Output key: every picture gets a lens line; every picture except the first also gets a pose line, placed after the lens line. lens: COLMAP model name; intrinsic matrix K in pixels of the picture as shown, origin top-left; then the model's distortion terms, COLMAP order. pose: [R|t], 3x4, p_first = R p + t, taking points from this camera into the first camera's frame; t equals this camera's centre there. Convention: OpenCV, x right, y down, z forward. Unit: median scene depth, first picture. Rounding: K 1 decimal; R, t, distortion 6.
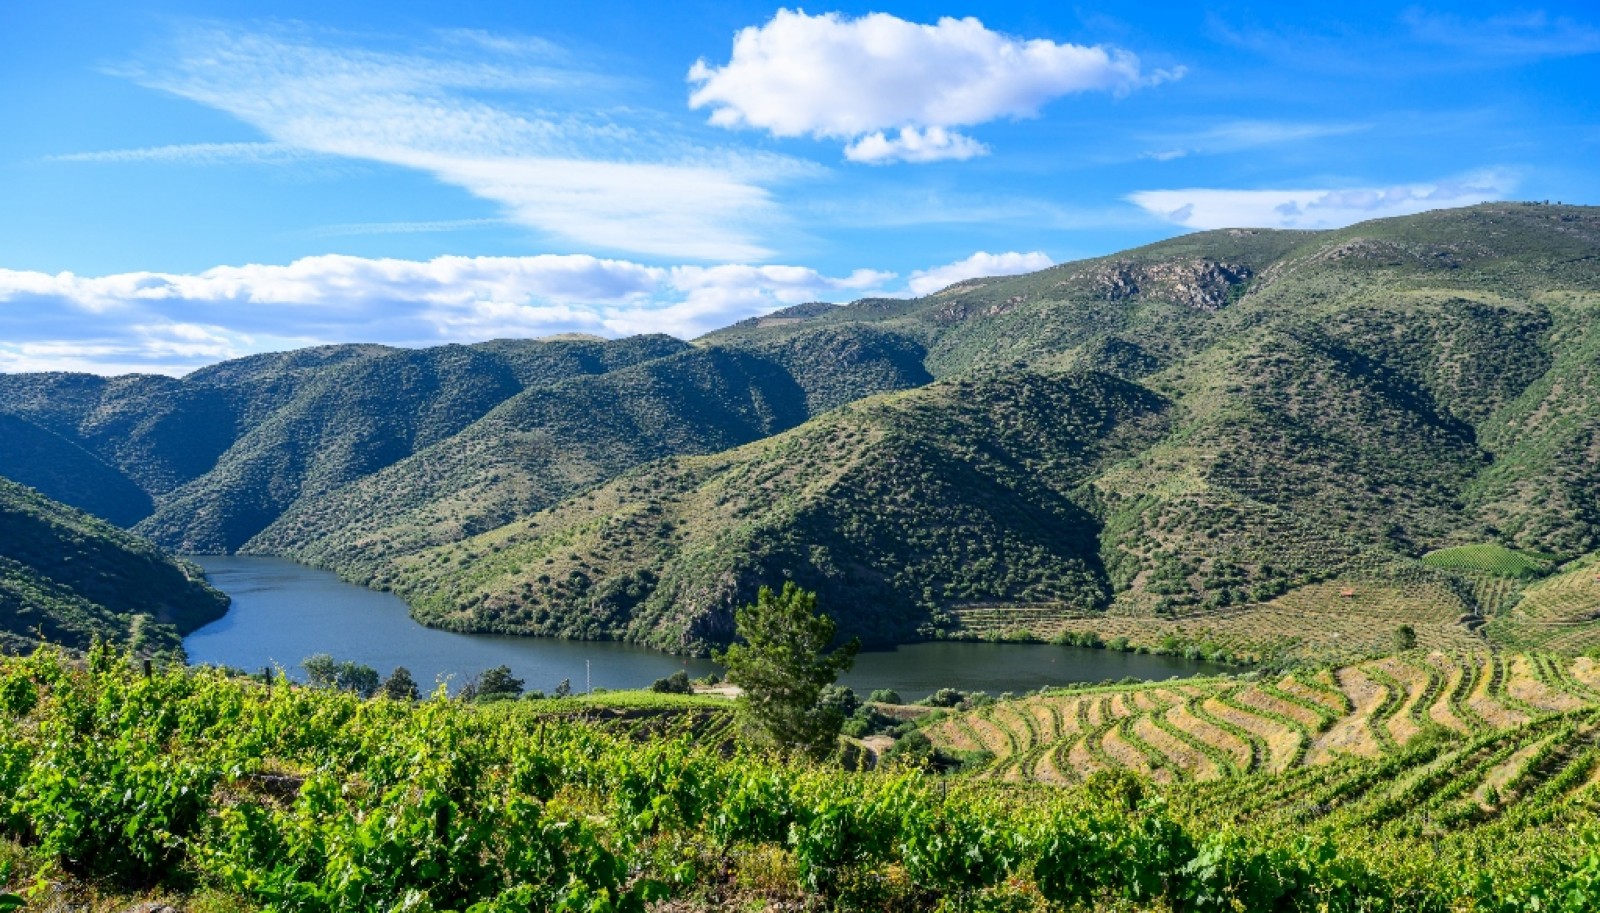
lens RADIAL K [[1114.2, 0, 793.3], [0, 1114.2, 475.7], [0, 0, 1]] dist [-0.004782, 0.000638]
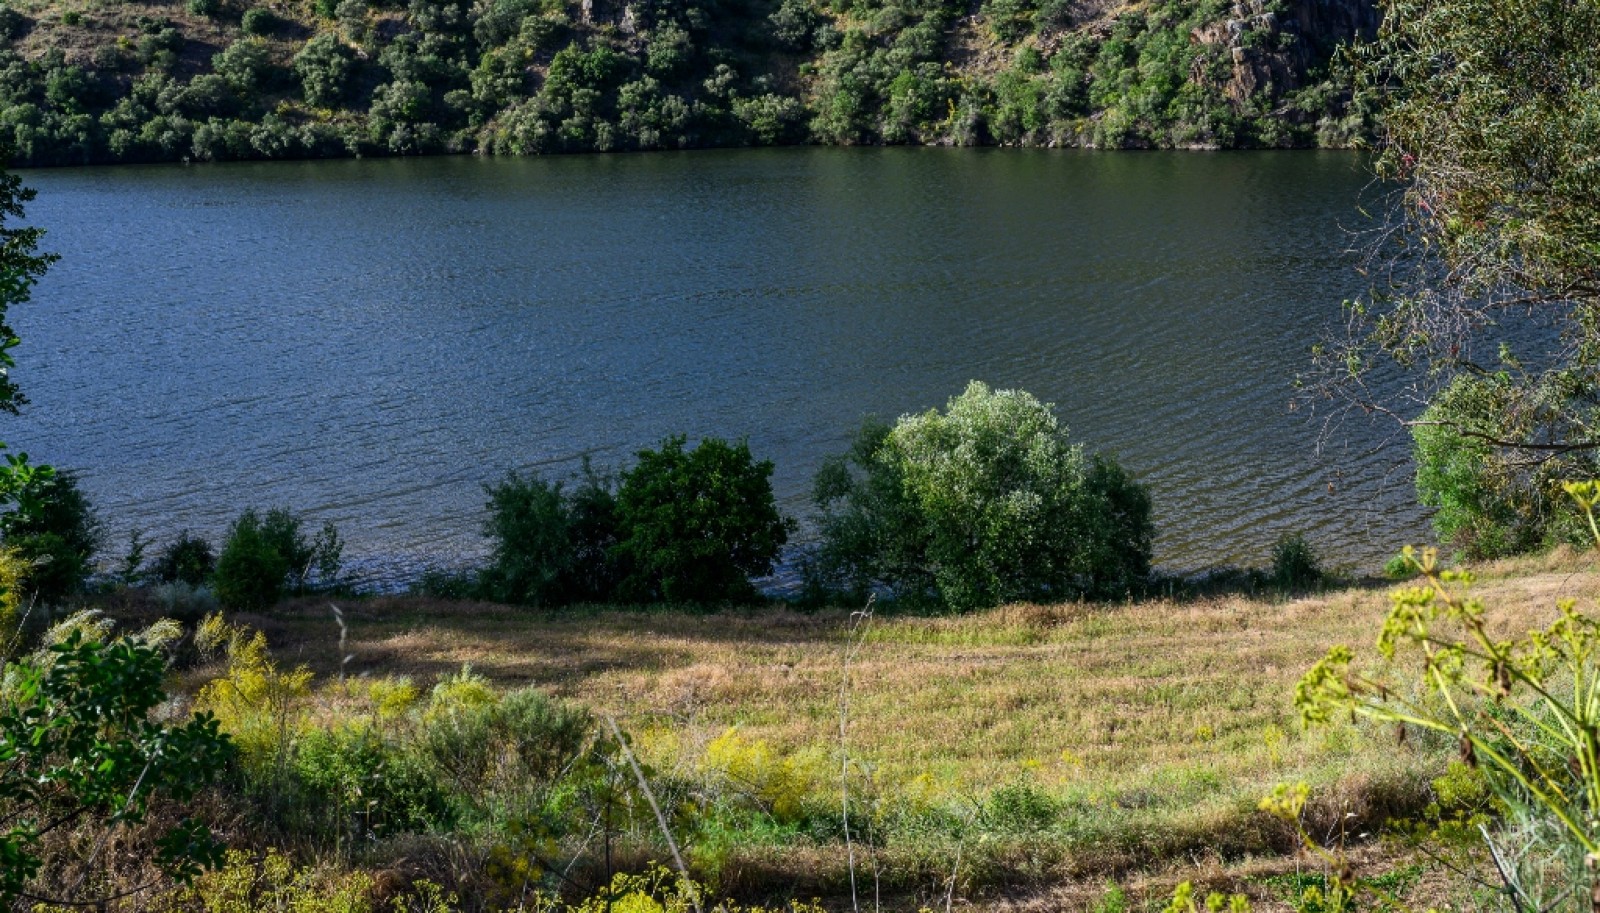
lens RADIAL K [[1757.7, 0, 796.5], [0, 1757.7, 484.3], [0, 0, 1]] dist [0.007861, 0.000000]
pose [[0.946704, -0.100818, 0.305920, -0.183519], [0.029223, 0.972720, 0.230133, 0.091337], [-0.320776, -0.208928, 0.923824, 0.450147]]
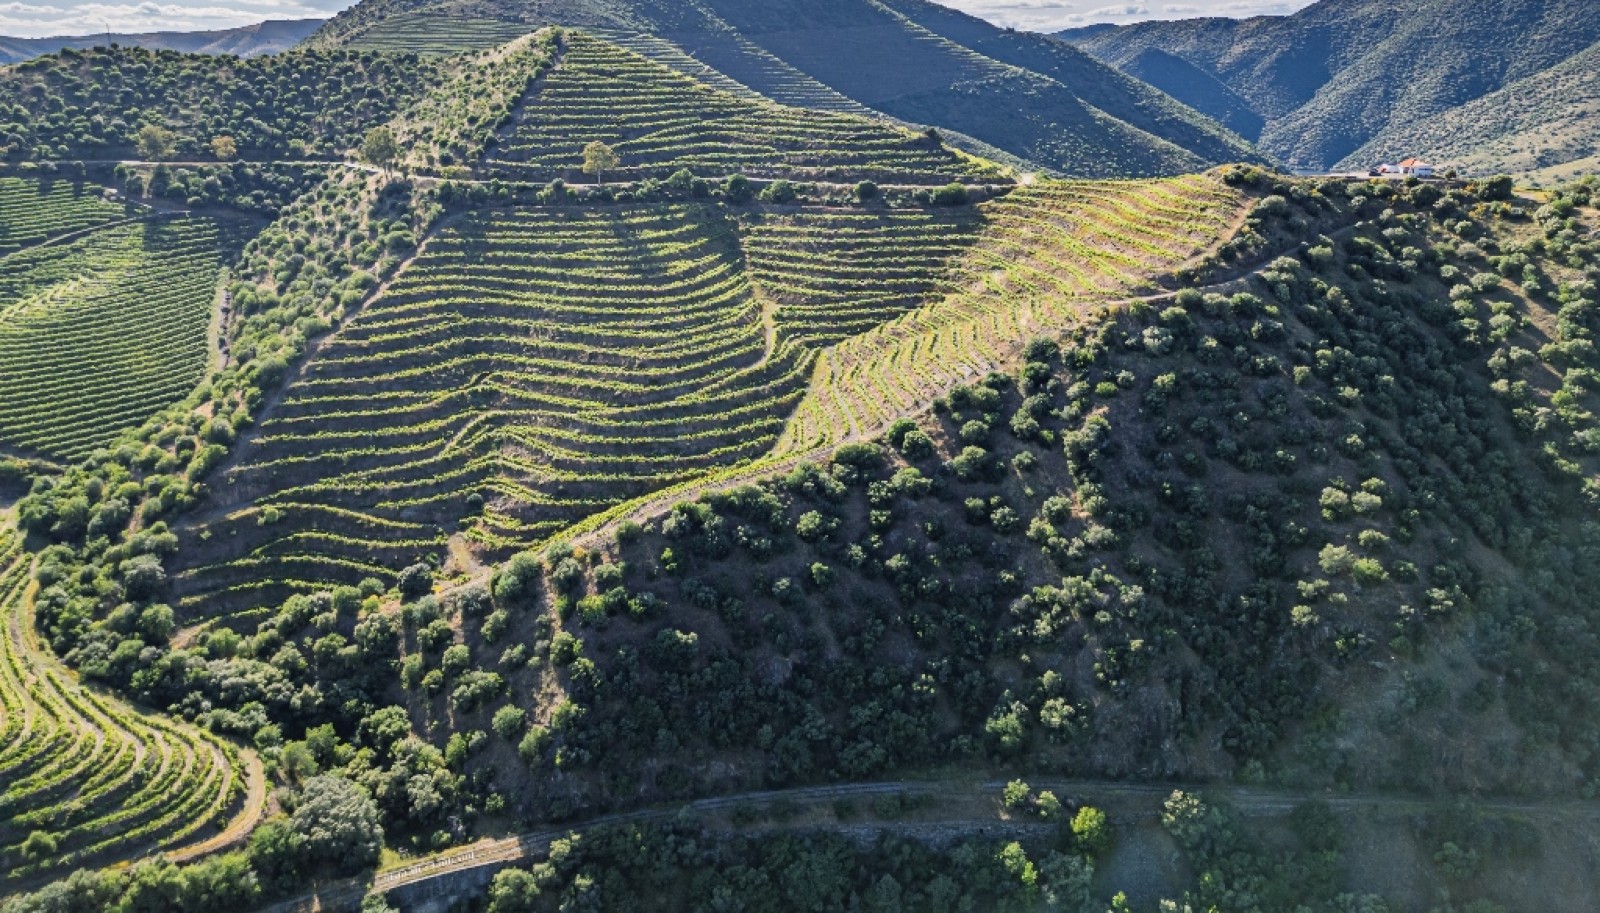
lens RADIAL K [[1103.1, 0, 782.7], [0, 1103.1, 372.2], [0, 0, 1]] dist [0.007972, -0.011981]
pose [[0.622379, 0.200744, -0.756535, 0.139302], [-0.007260, 0.967991, 0.250881, -0.023555], [0.782682, -0.150650, 0.603915, -0.363469]]
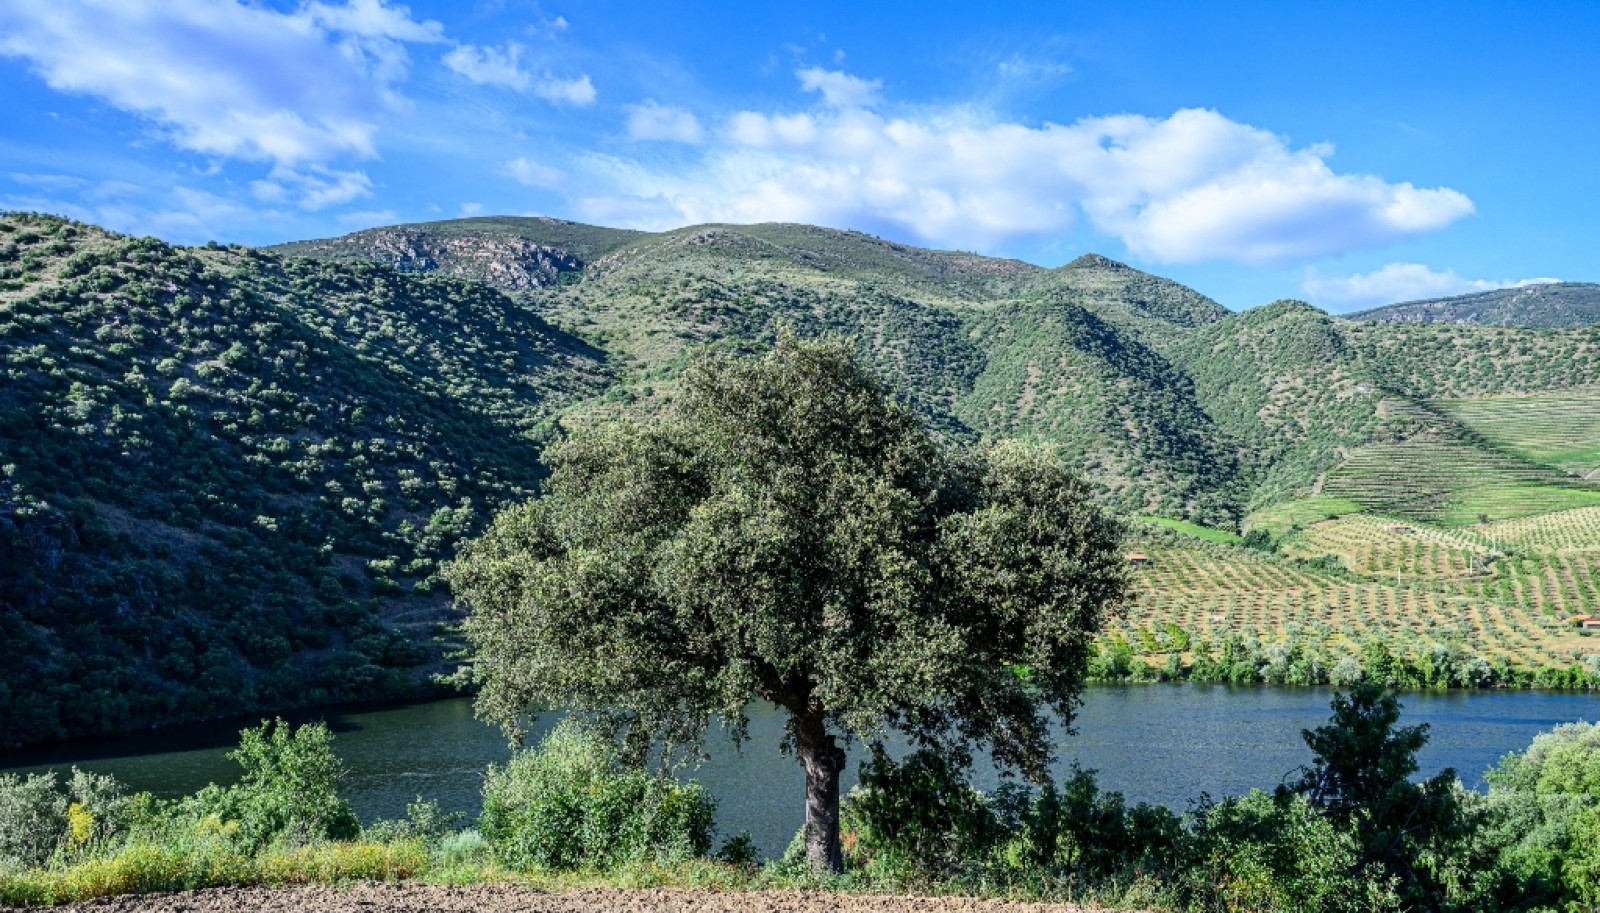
lens RADIAL K [[1256.3, 0, 847.7], [0, 1256.3, 522.1], [0, 0, 1]] dist [-0.008698, 0.002981]
pose [[0.767673, 0.017344, 0.640607, -0.007966], [0.013869, 0.998950, -0.043666, 0.075543], [-0.640691, 0.042406, 0.766627, 0.410804]]
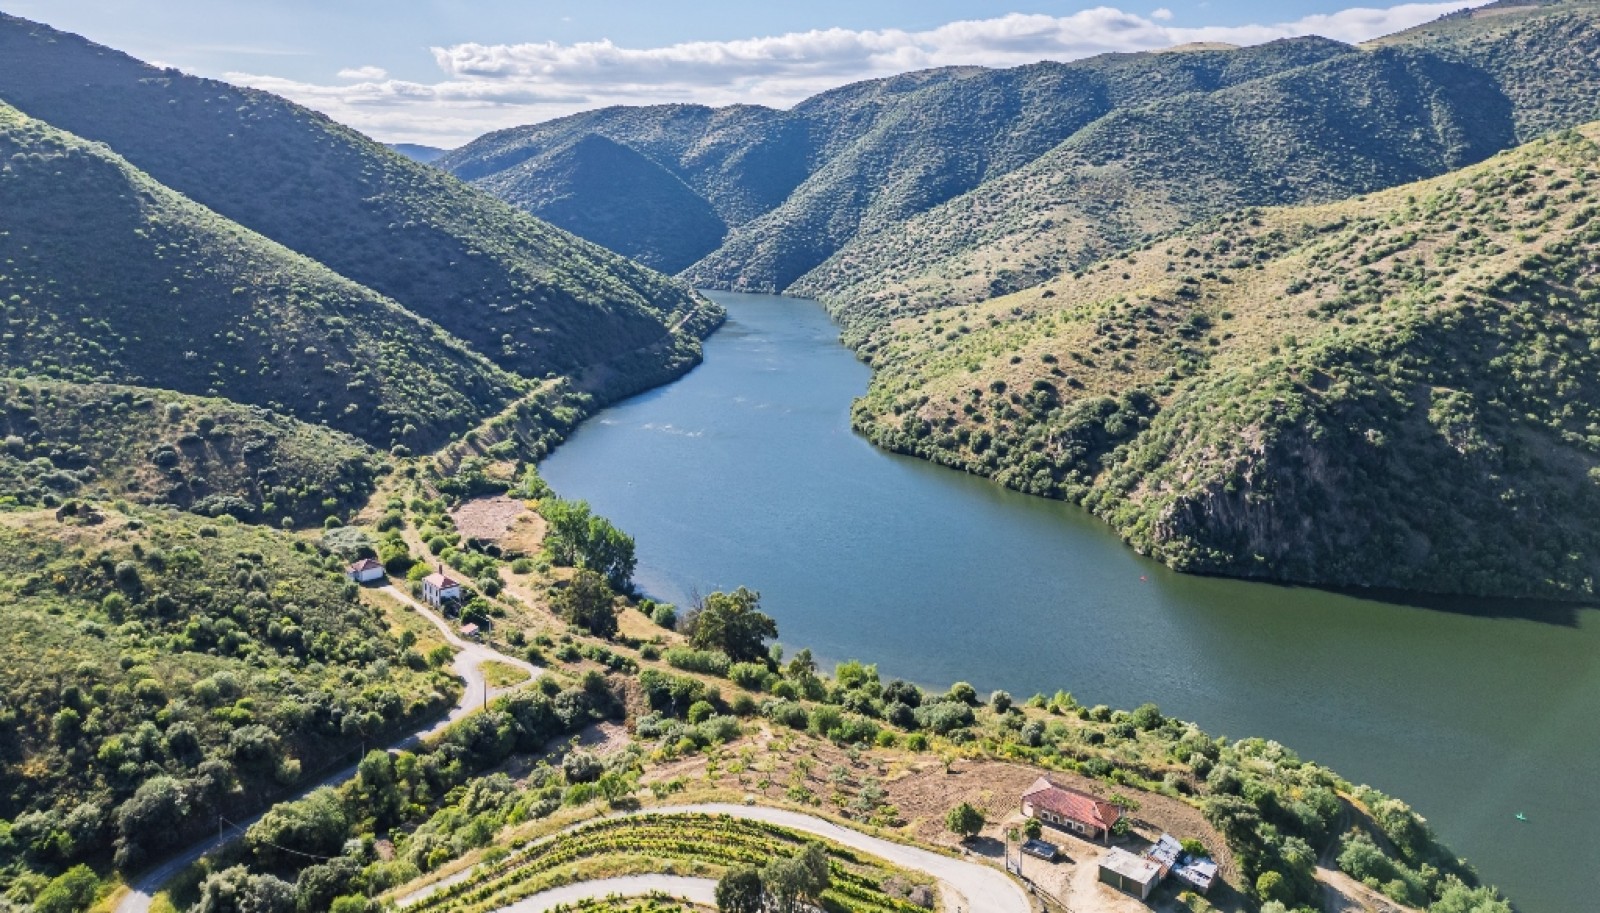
lens RADIAL K [[1116.4, 0, 797.3], [0, 1116.4, 344.1], [0, 0, 1]] dist [0.090340, -0.088338]
pose [[0.845579, 0.092614, -0.525755, 0.031064], [-0.026335, 0.990874, 0.132193, -0.019199], [0.533200, -0.097934, 0.840302, 0.248793]]
